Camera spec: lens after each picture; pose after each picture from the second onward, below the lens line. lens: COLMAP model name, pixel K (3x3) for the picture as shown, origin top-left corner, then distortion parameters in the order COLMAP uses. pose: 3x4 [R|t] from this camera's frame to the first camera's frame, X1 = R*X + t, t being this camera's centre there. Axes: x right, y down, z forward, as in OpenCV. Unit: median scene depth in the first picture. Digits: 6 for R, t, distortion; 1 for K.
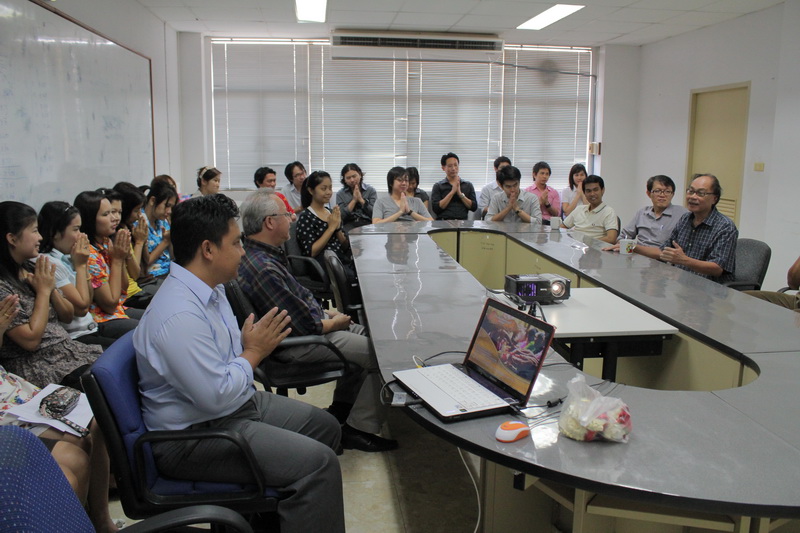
lens RADIAL K [[713.7, 0, 367.9], [0, 713.7, 283.8], [0, 0, 1]] dist [-0.101386, 0.190246]
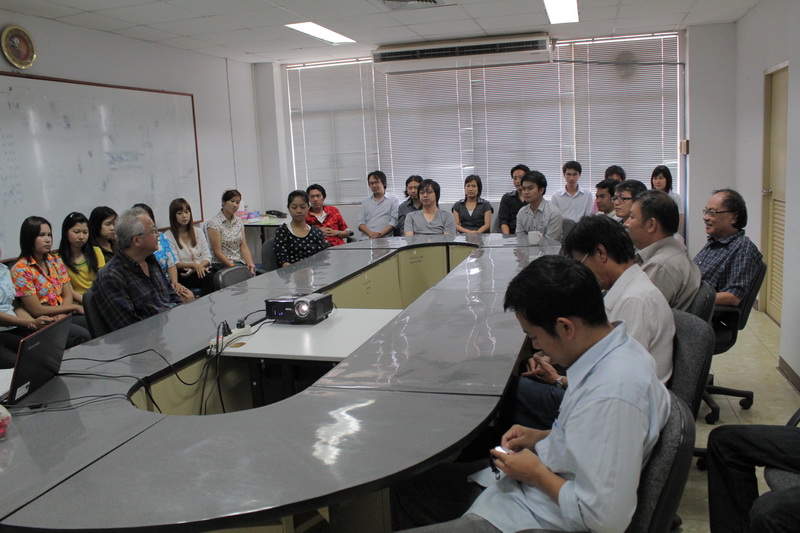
lens RADIAL K [[713.7, 0, 367.9], [0, 713.7, 283.8], [0, 0, 1]] dist [-0.101386, 0.190246]
pose [[0.921577, 0.016118, -0.387860, 0.311194], [-0.020220, 0.999774, -0.006498, -0.009357], [0.387668, 0.013830, 0.921696, 0.051622]]
